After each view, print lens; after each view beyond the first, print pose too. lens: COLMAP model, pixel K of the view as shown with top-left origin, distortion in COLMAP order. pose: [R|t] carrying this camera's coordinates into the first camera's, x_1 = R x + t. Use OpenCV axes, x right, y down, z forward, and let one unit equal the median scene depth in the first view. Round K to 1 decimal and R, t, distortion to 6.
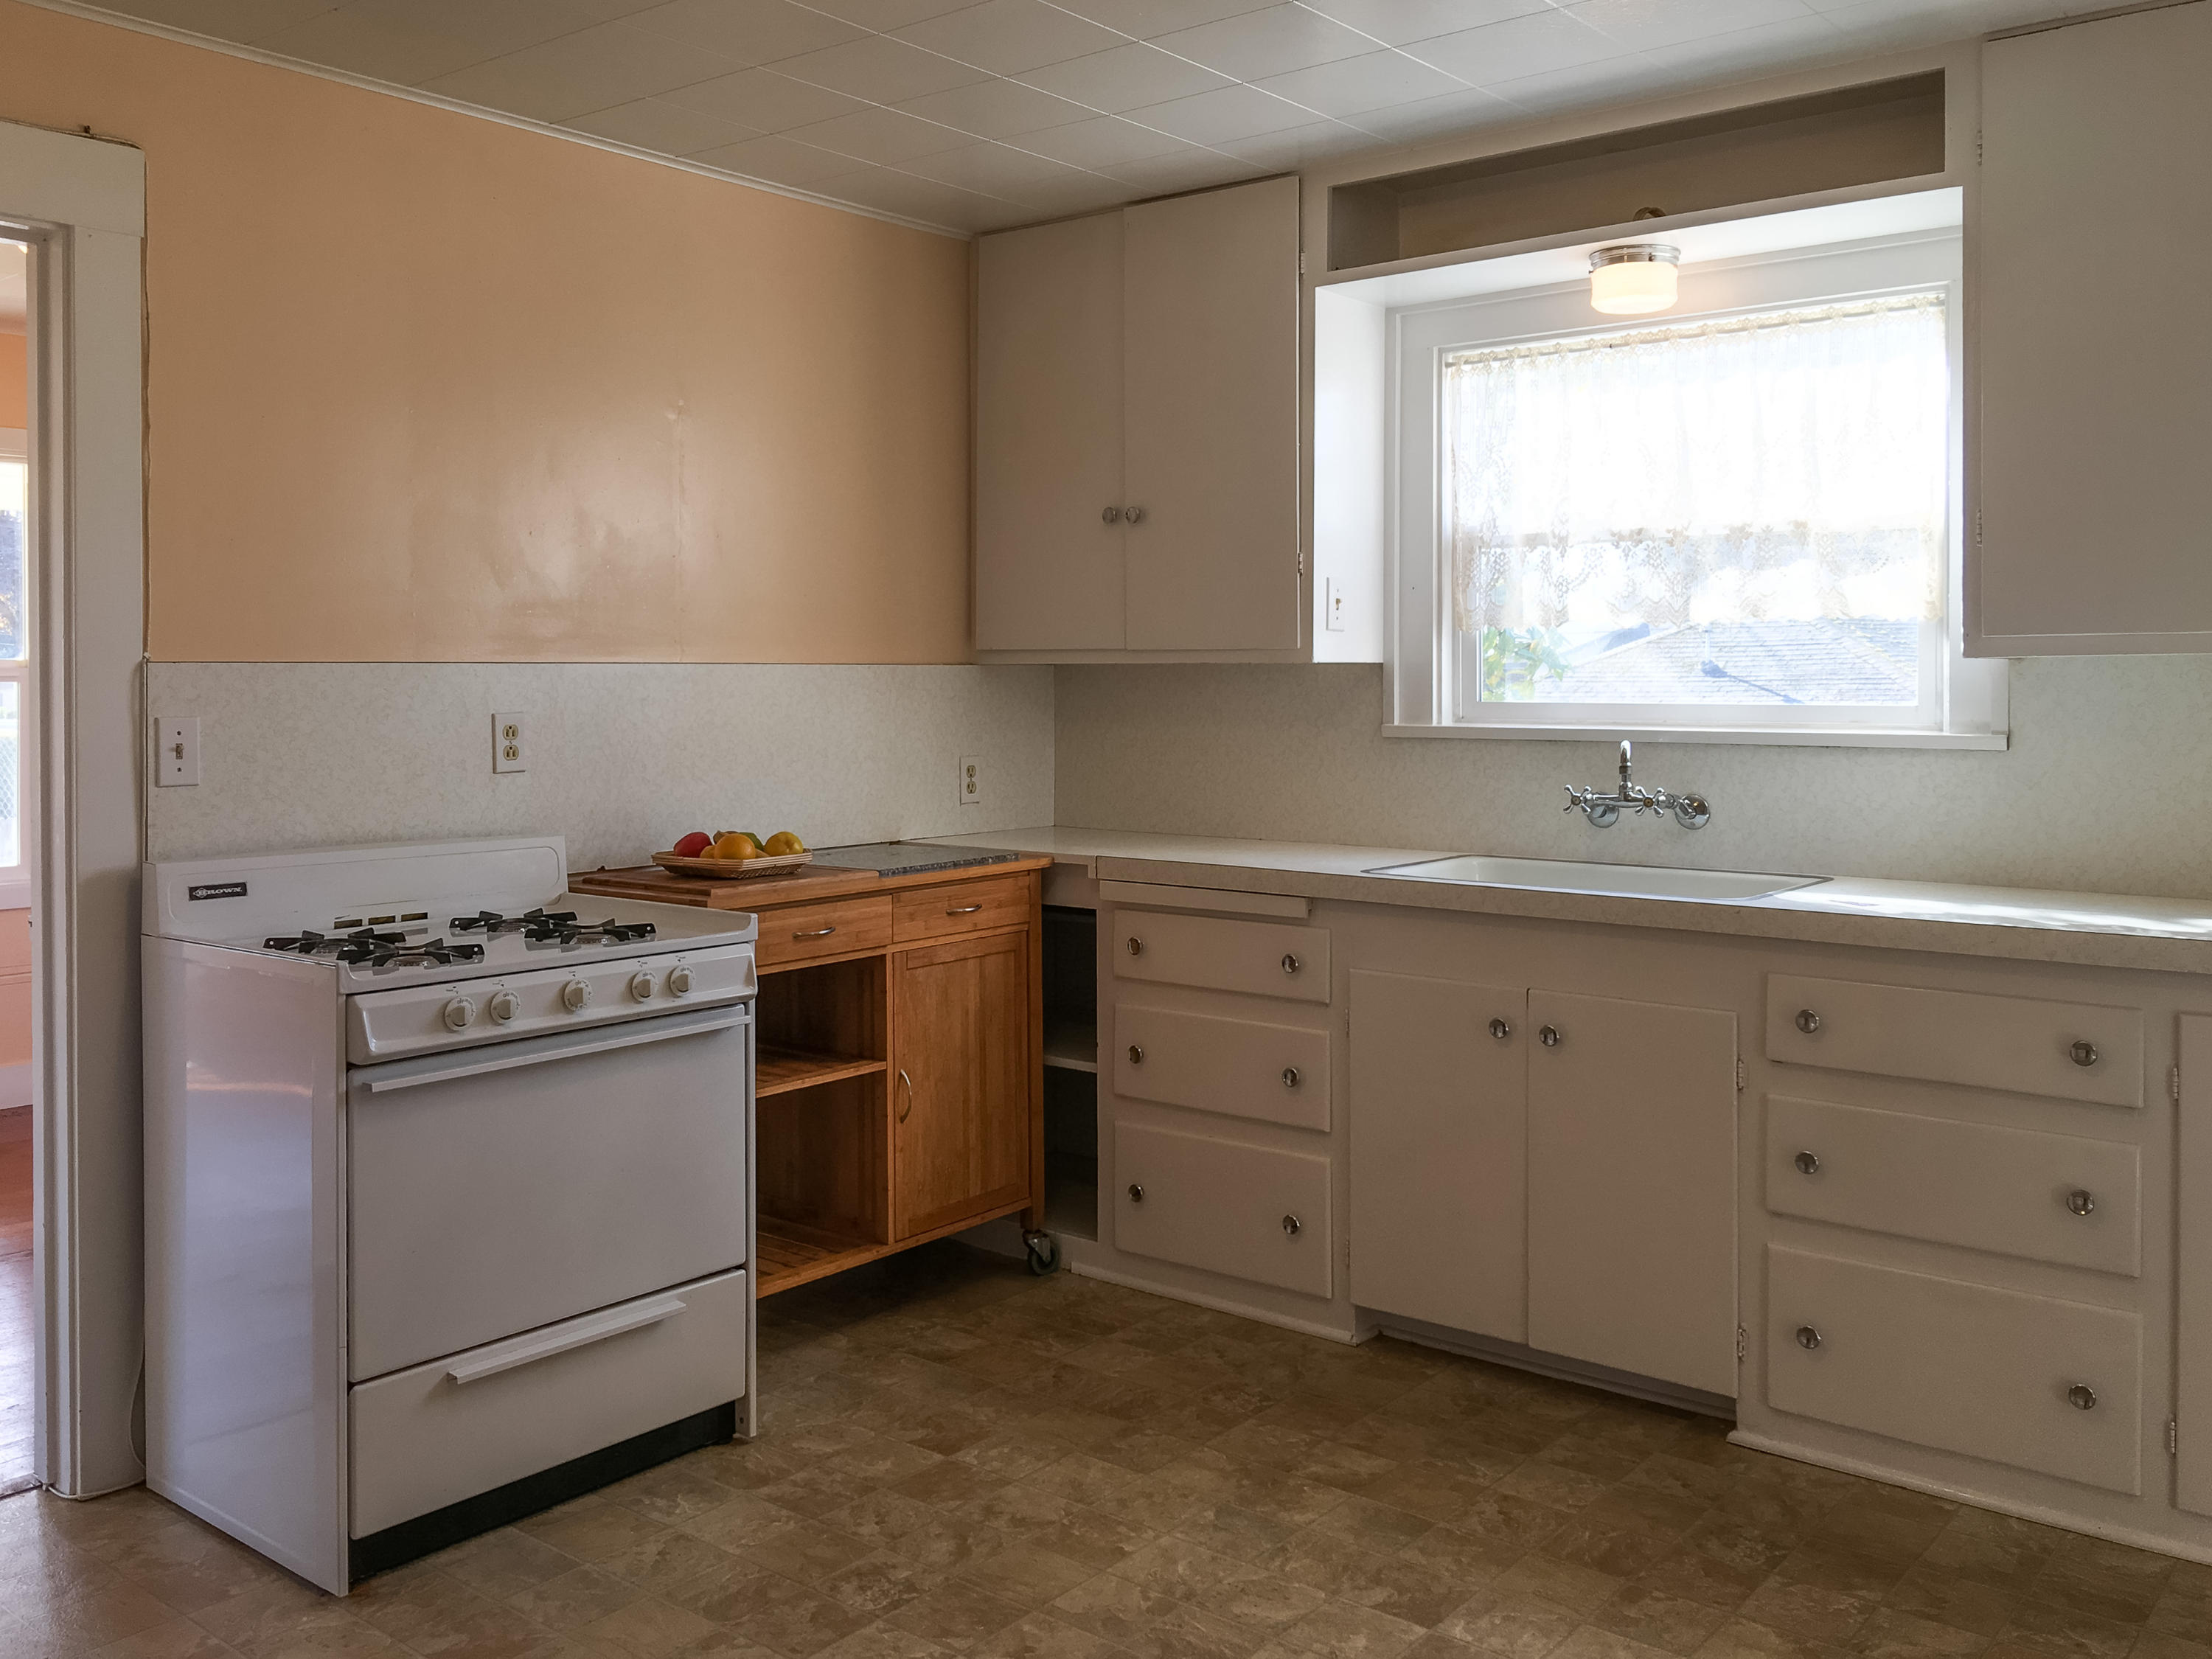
lens RADIAL K [[1954.1, 0, 1108.5], [0, 1954.1, 949.0], [0, 0, 1]] dist [0.034956, 0.001338]
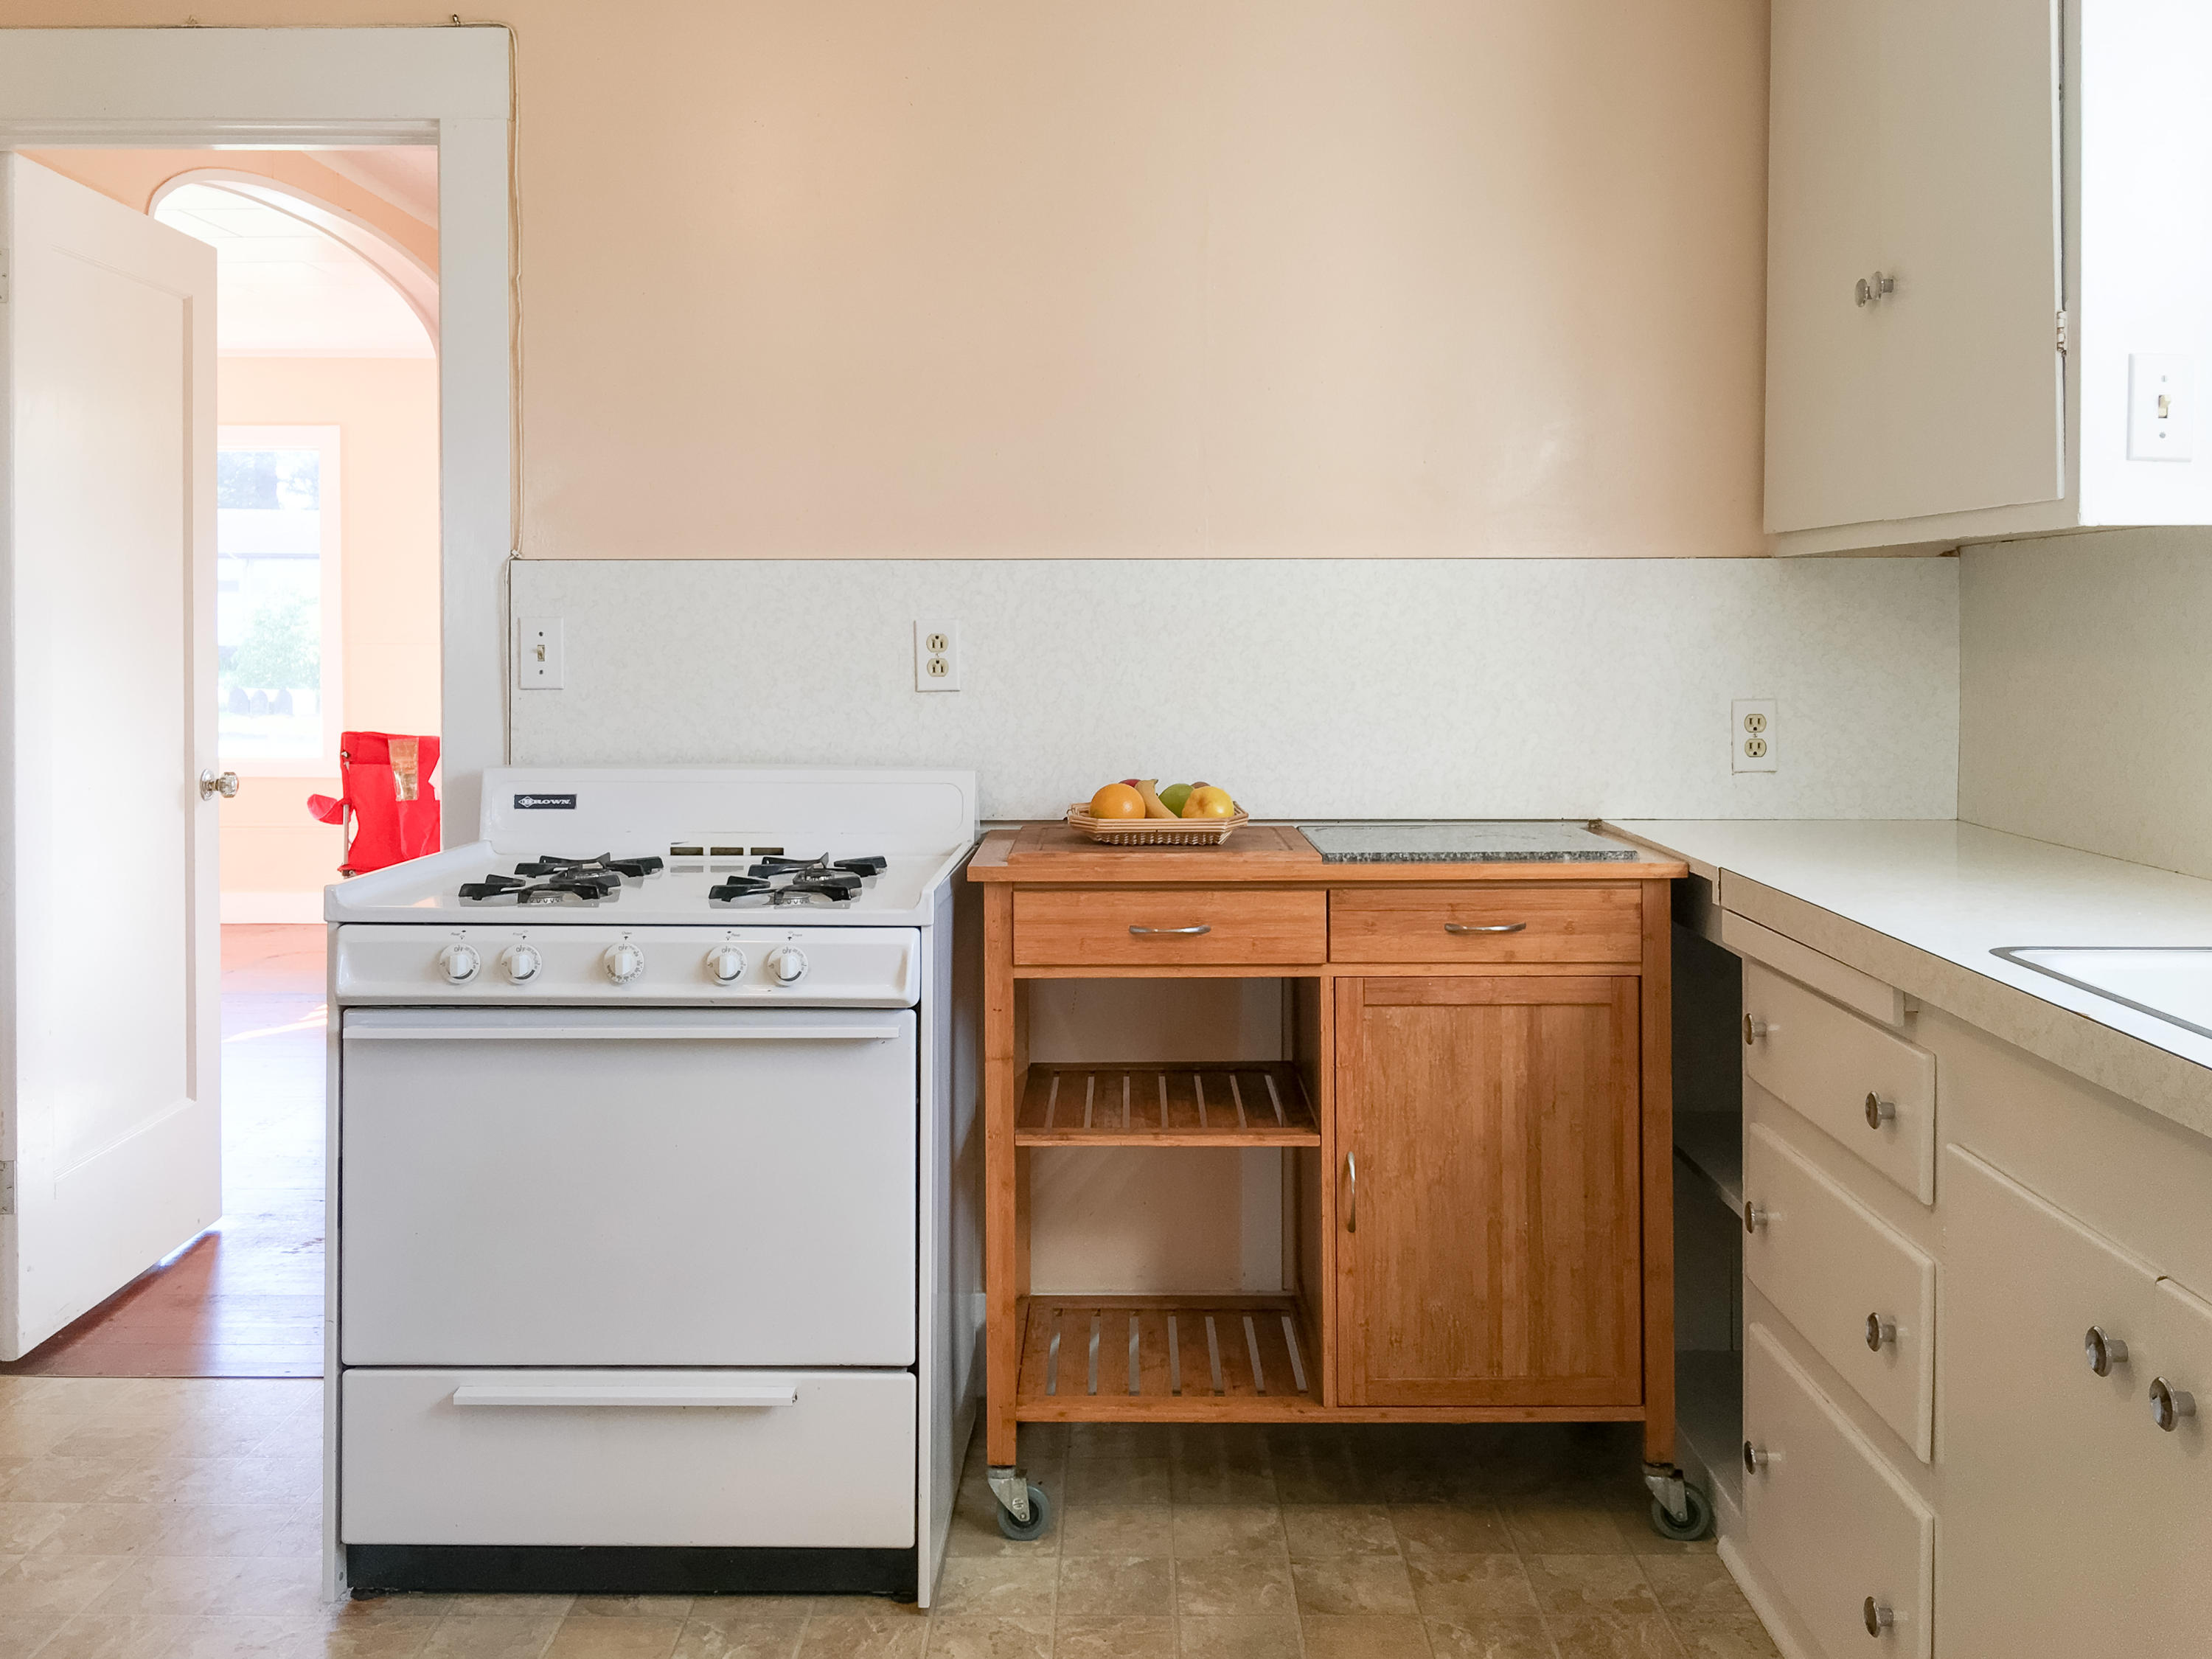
lens RADIAL K [[1965.2, 0, 1058.7], [0, 1965.2, 809.9], [0, 0, 1]] dist [0.070940, -0.090914]
pose [[0.617997, 0.077737, -0.782328, 0.356577], [-0.112591, 0.993593, 0.009789, -0.051072], [0.778076, 0.082034, 0.622790, 0.496780]]
